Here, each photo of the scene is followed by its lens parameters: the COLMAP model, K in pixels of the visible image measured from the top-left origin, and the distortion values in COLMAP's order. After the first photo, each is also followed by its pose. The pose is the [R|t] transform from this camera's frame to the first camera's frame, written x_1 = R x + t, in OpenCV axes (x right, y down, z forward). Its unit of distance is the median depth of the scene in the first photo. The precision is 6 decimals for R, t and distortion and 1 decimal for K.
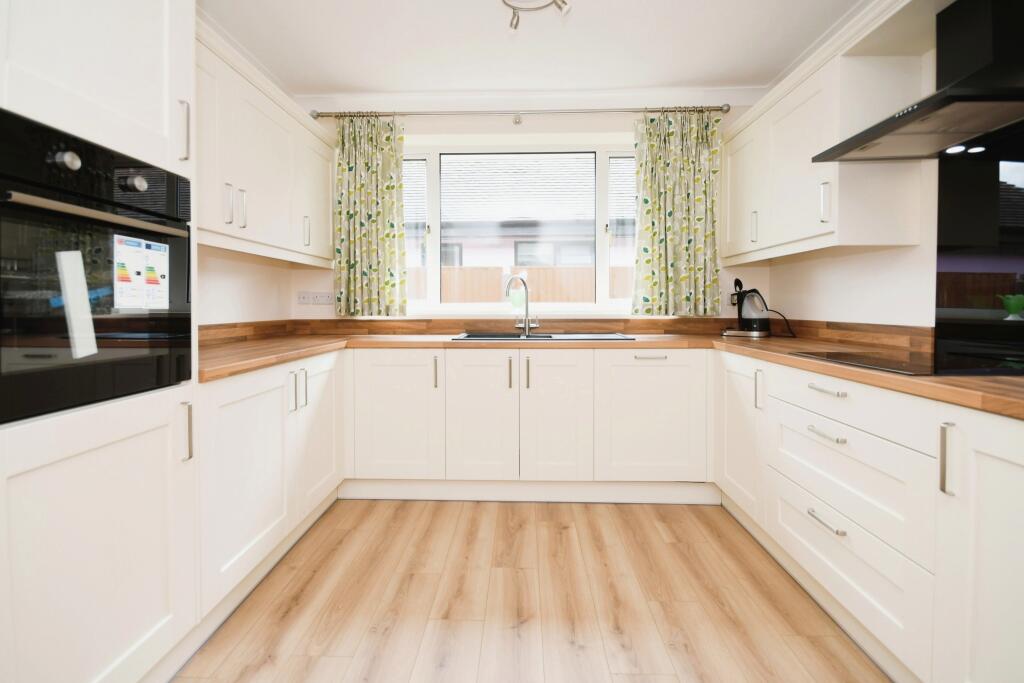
lens RADIAL K [[461.7, 0, 512.1], [0, 461.7, 308.6], [0, 0, 1]] dist [-0.000615, 0.000070]
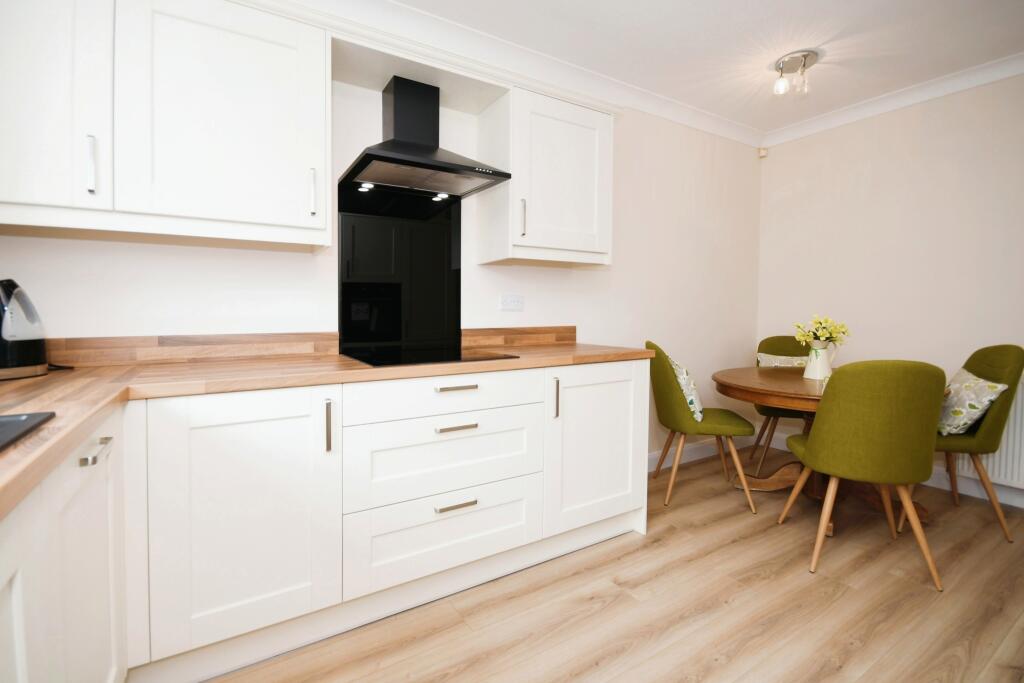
lens RADIAL K [[461.7, 0, 512.1], [0, 461.7, 308.6], [0, 0, 1]] dist [-0.000615, 0.000070]
pose [[-0.555551, 0.007133, 0.831452, -0.172416], [0.007279, 0.999967, -0.003715, -0.006325], [-0.831450, 0.003988, -0.555585, 0.777109]]
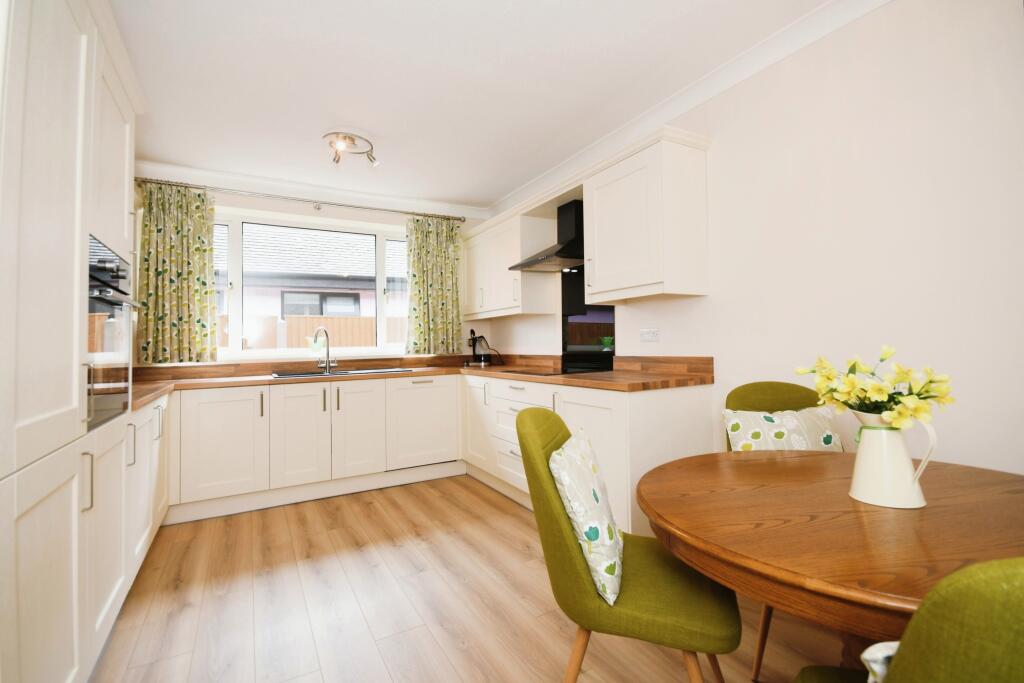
lens RADIAL K [[461.7, 0, 512.1], [0, 461.7, 308.6], [0, 0, 1]] dist [-0.000615, 0.000070]
pose [[0.849201, 0.021809, 0.527619, -0.216407], [0.025714, 0.996254, -0.082567, -0.001722], [-0.527443, 0.083683, 0.845459, -0.386696]]
